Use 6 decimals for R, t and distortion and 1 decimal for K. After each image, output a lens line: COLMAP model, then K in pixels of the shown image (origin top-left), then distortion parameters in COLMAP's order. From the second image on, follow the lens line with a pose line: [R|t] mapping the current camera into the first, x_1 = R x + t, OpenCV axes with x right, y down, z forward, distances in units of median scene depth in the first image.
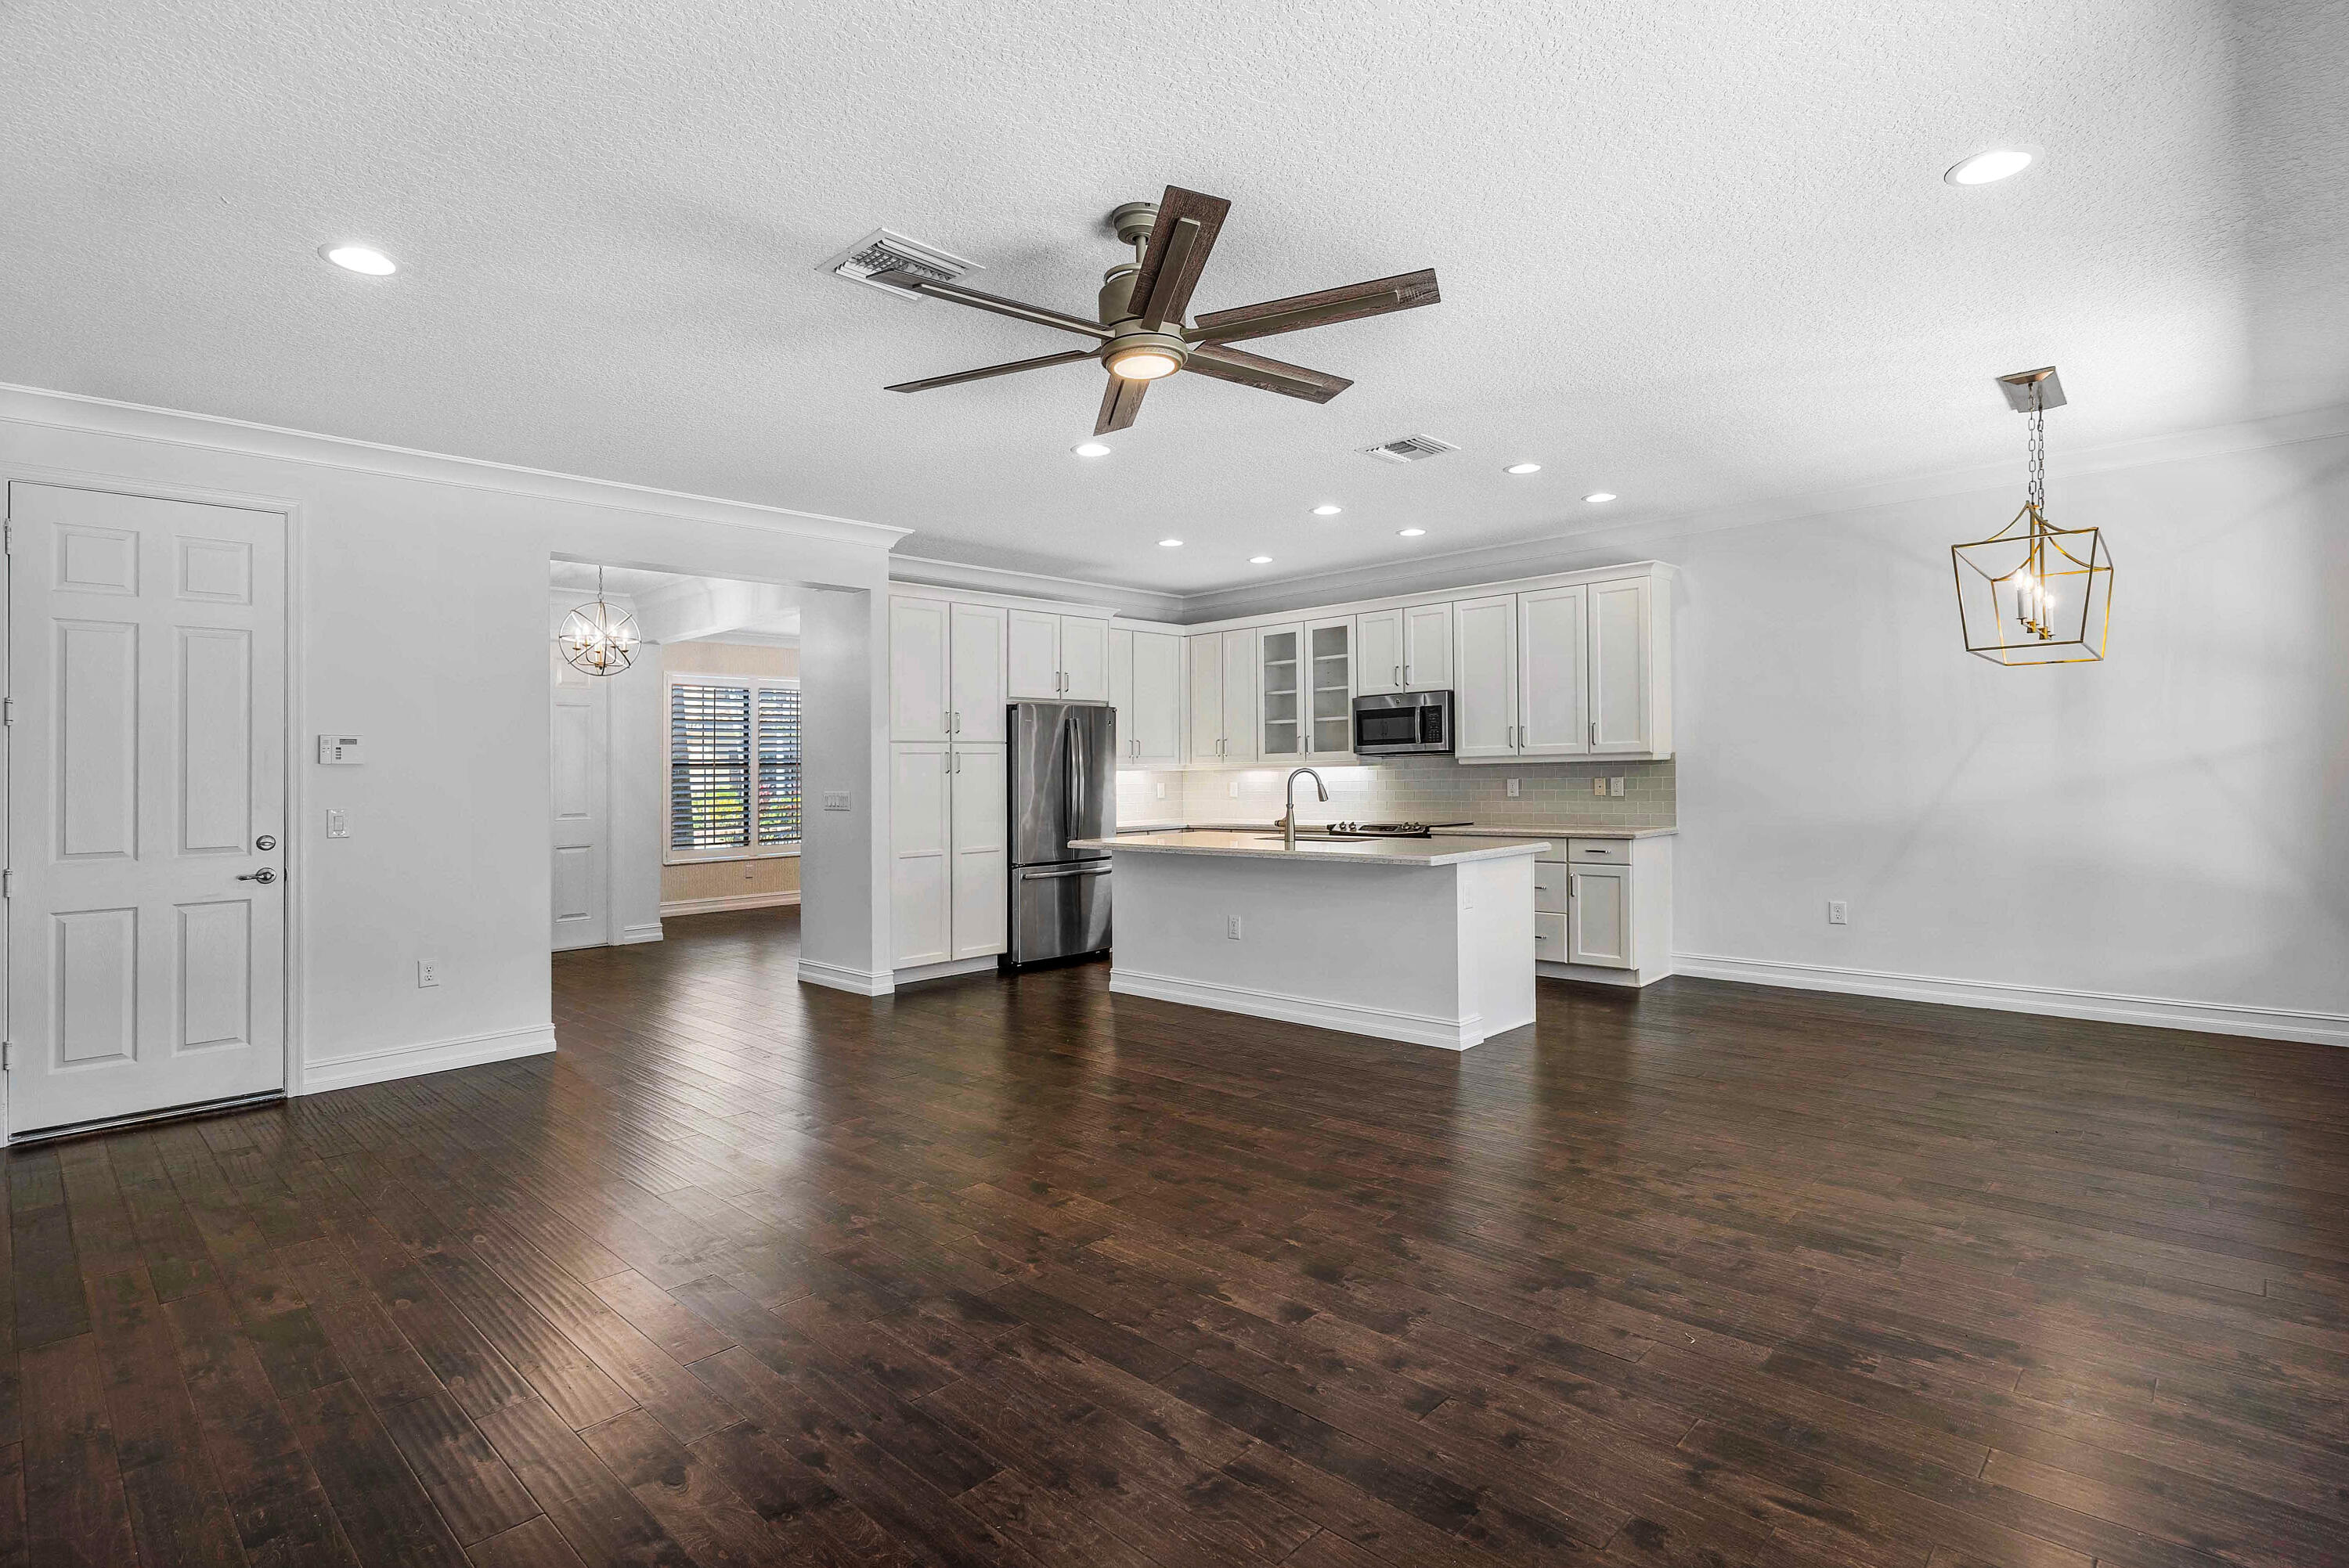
lens RADIAL K [[1135.3, 0, 1127.7], [0, 1135.3, 801.3], [0, 0, 1]] dist [0.004587, -0.003286]
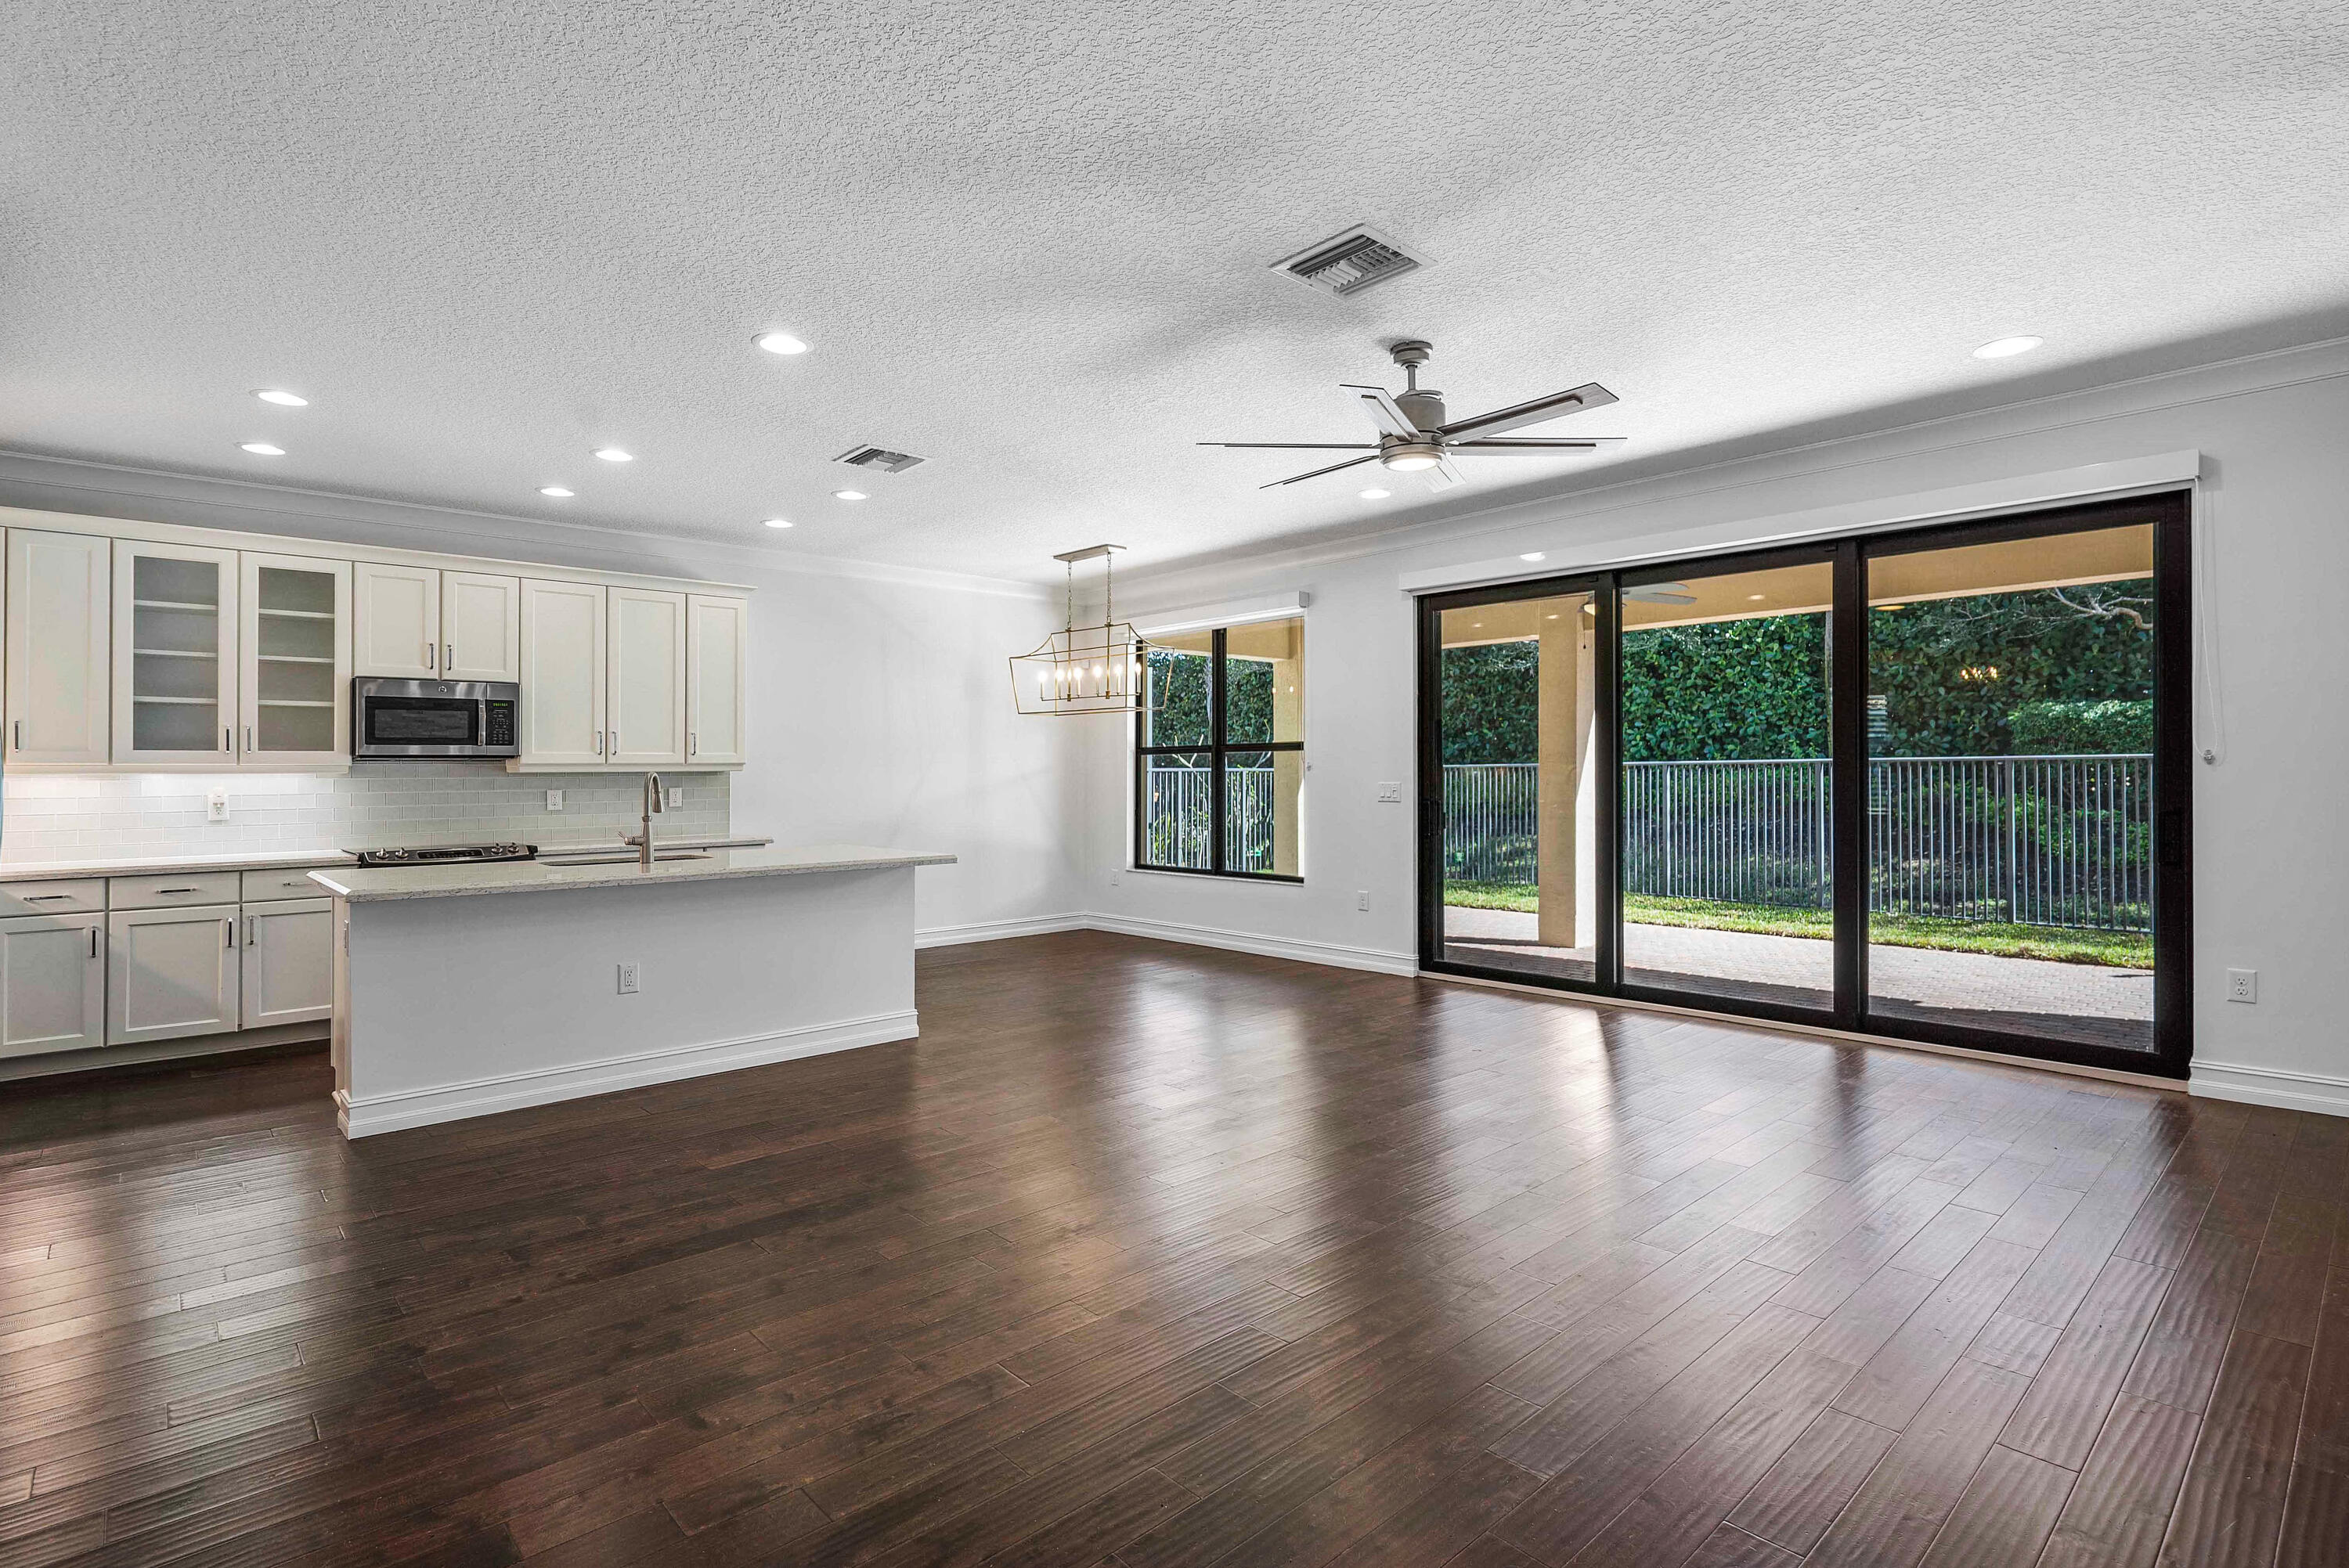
lens RADIAL K [[1135.3, 0, 1184.4], [0, 1135.3, 756.3], [0, 0, 1]] dist [0.004587, -0.003286]
pose [[0.026445, 0.031608, 0.999150, -0.539744], [0.032065, 0.998959, -0.032450, -0.001341], [-0.999136, 0.032896, 0.025404, 0.493536]]
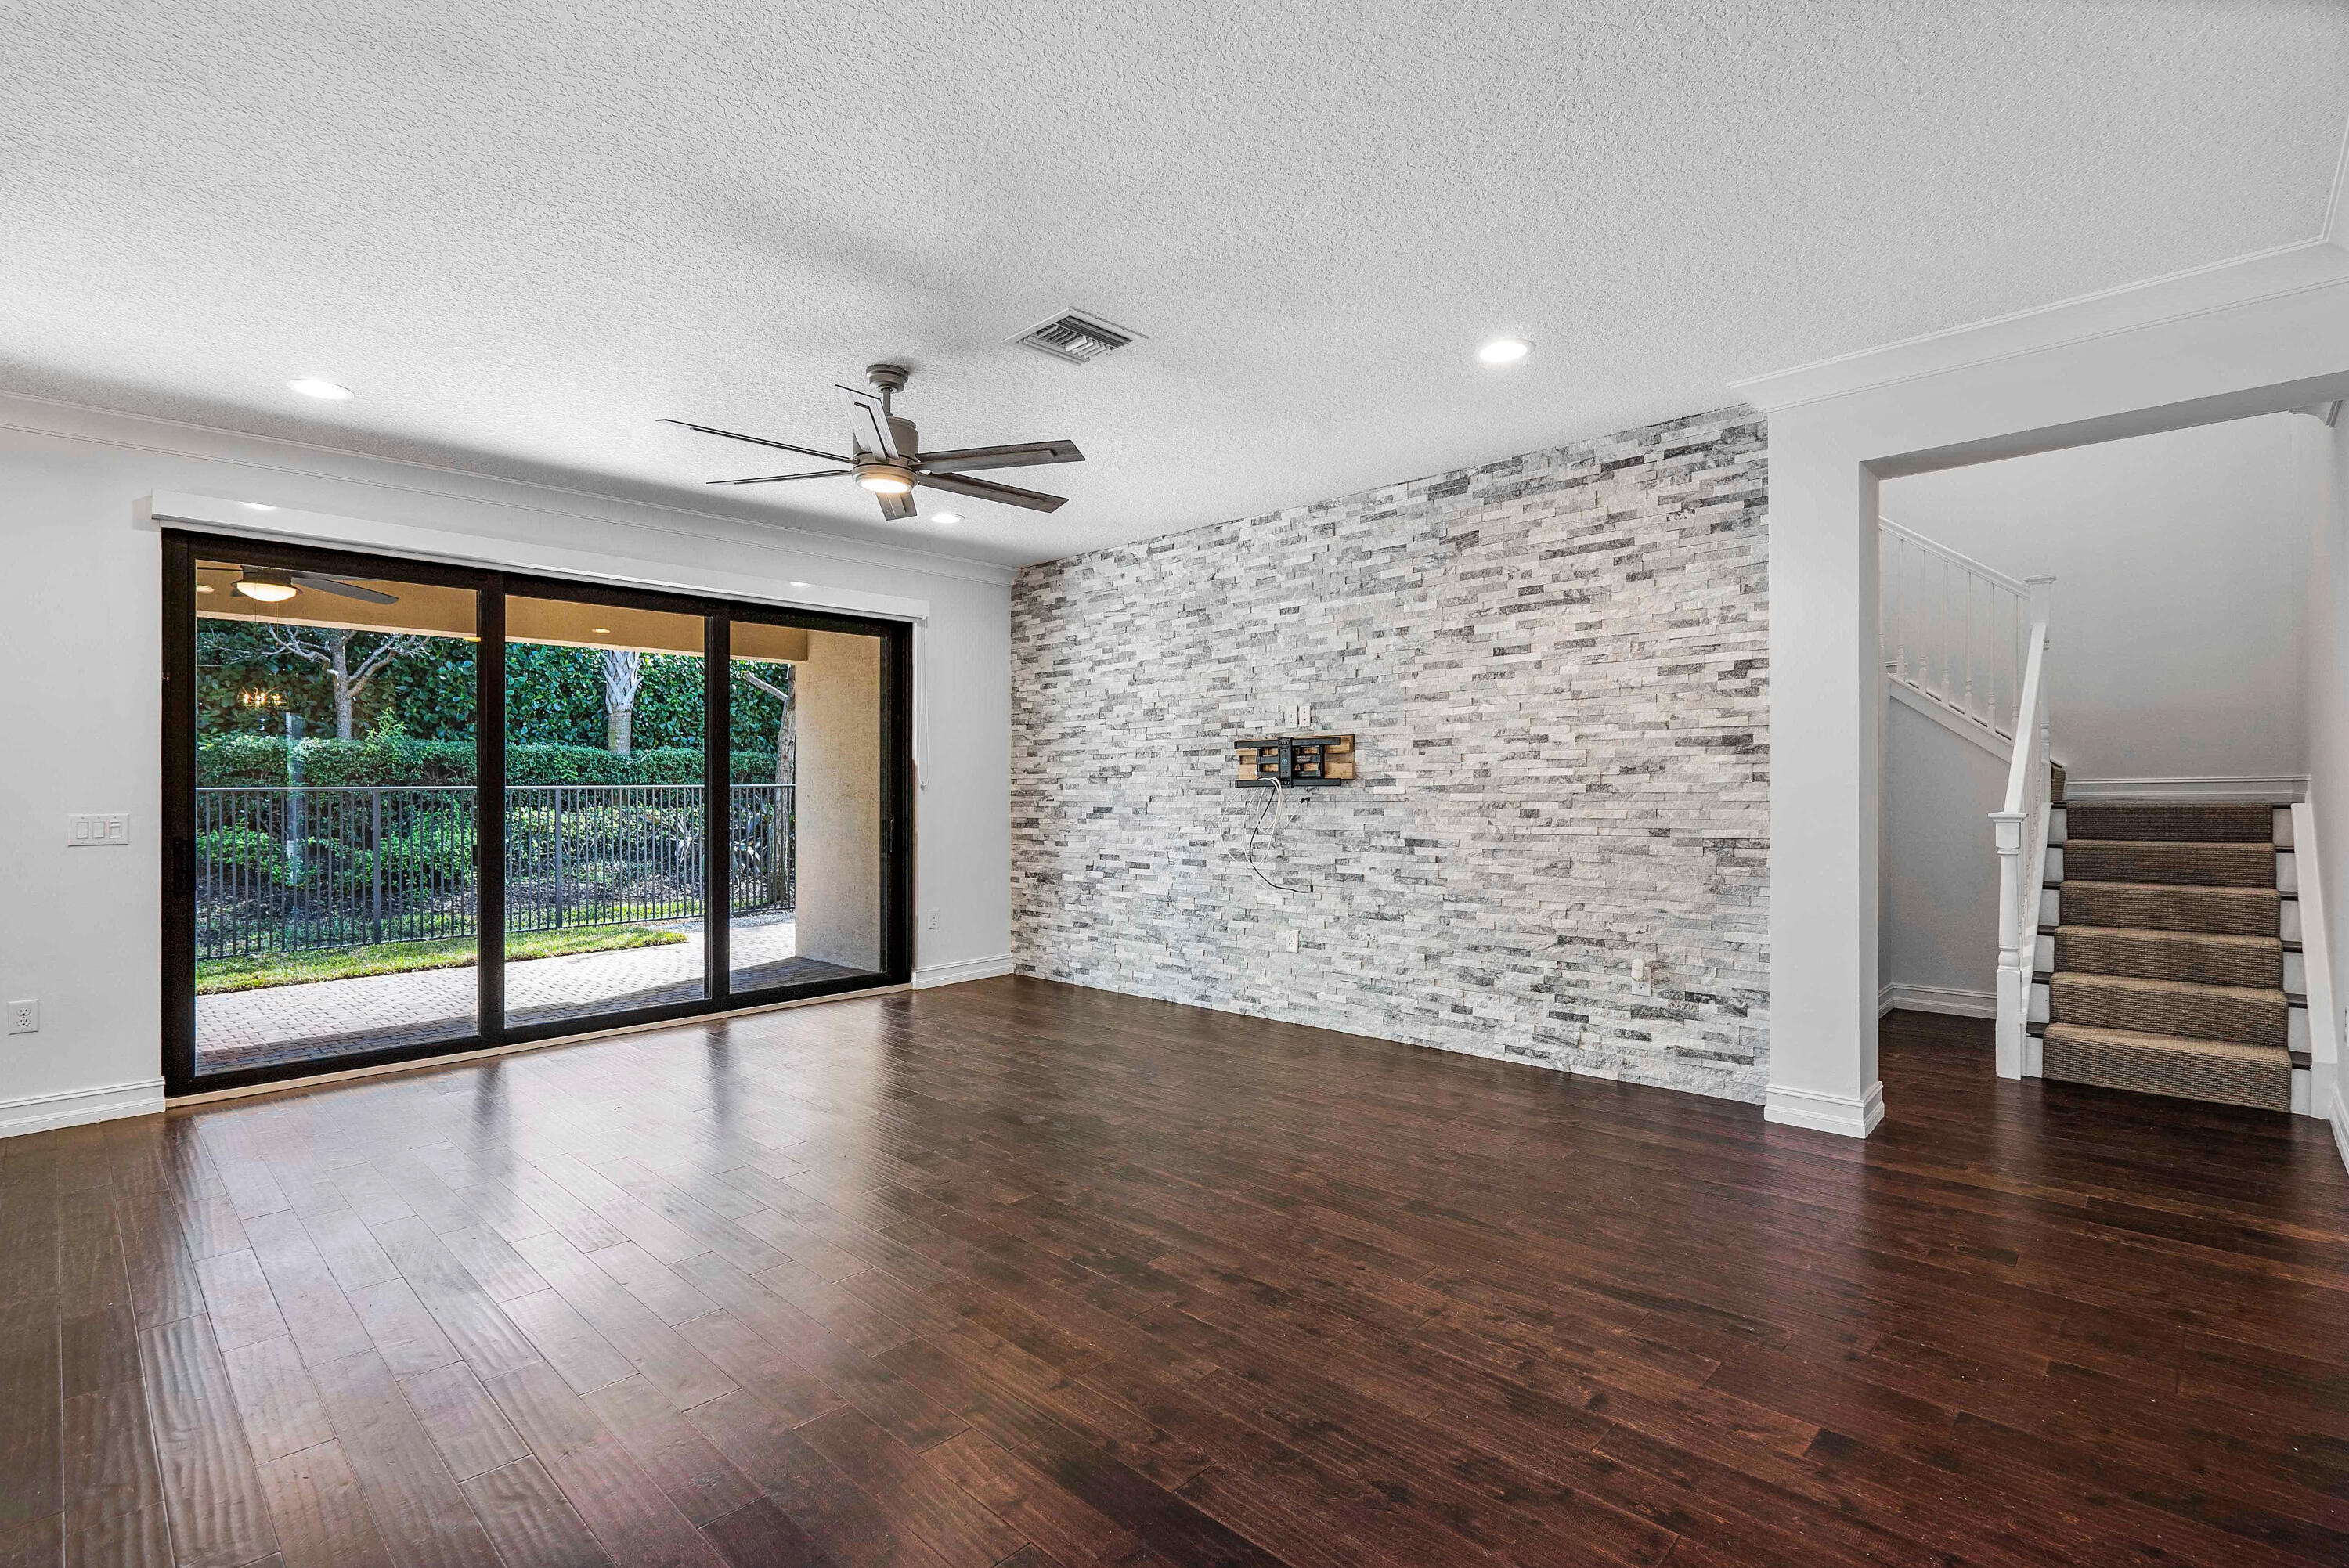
lens RADIAL K [[1080.4, 0, 1160.9], [0, 1080.4, 777.2], [0, 0, 1]] dist [-0.003714, 0.001025]
pose [[-0.999229, 0.027835, -0.027673, -0.112950], [0.027480, 0.999536, 0.013136, -0.016338], [0.028025, 0.012365, -0.999531, 0.926344]]
